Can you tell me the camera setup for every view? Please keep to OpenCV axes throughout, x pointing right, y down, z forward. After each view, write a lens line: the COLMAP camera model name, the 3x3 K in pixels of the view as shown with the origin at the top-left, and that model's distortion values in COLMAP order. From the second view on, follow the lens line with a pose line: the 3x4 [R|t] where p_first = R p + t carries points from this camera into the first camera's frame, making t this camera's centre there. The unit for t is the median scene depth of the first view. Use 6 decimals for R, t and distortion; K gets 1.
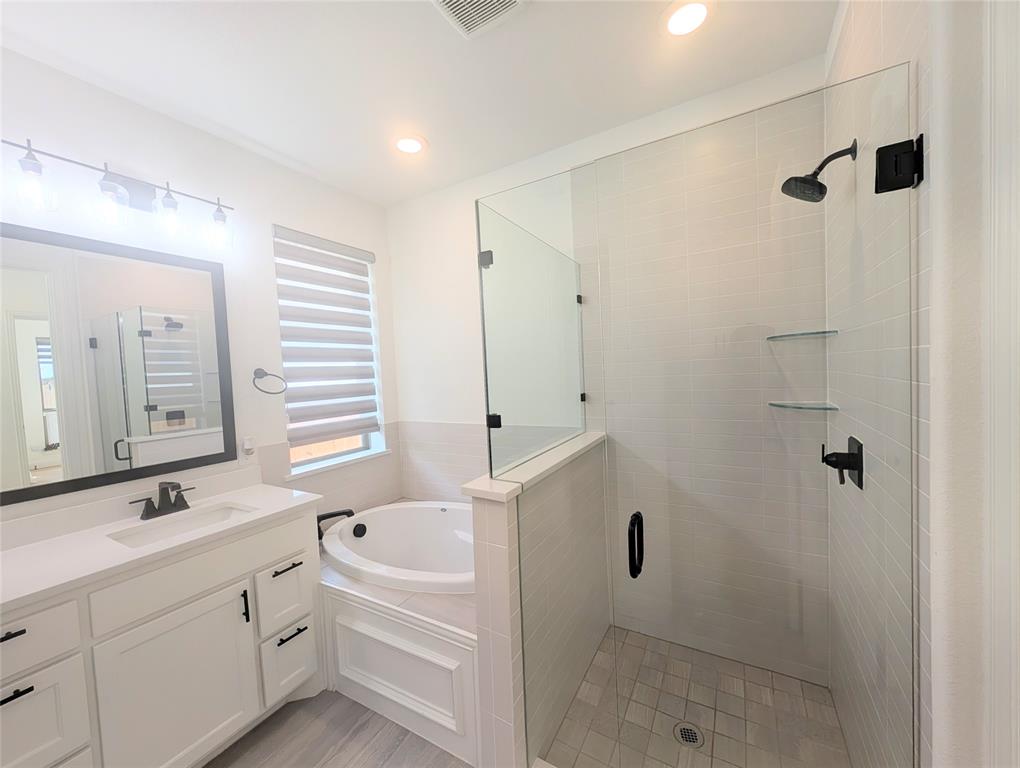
lens RADIAL K [[390.3, 0, 512.0], [0, 390.3, 385.6], [0, 0, 1]] dist [0.001063, 0.000544]
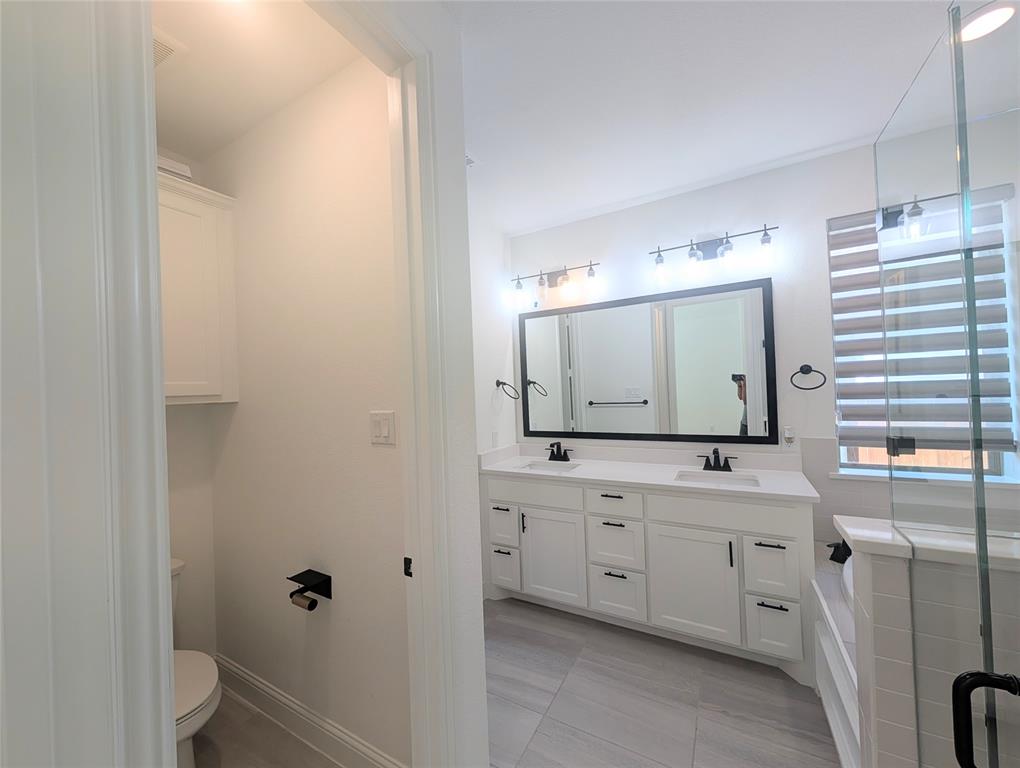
lens RADIAL K [[390.3, 0, 510.7], [0, 390.3, 385.5], [0, 0, 1]] dist [0.001063, 0.000544]
pose [[0.008053, 0.036343, -0.999307, 0.500846], [0.001389, 0.999338, 0.036356, -0.033612], [0.999967, -0.001681, 0.007997, 0.229567]]
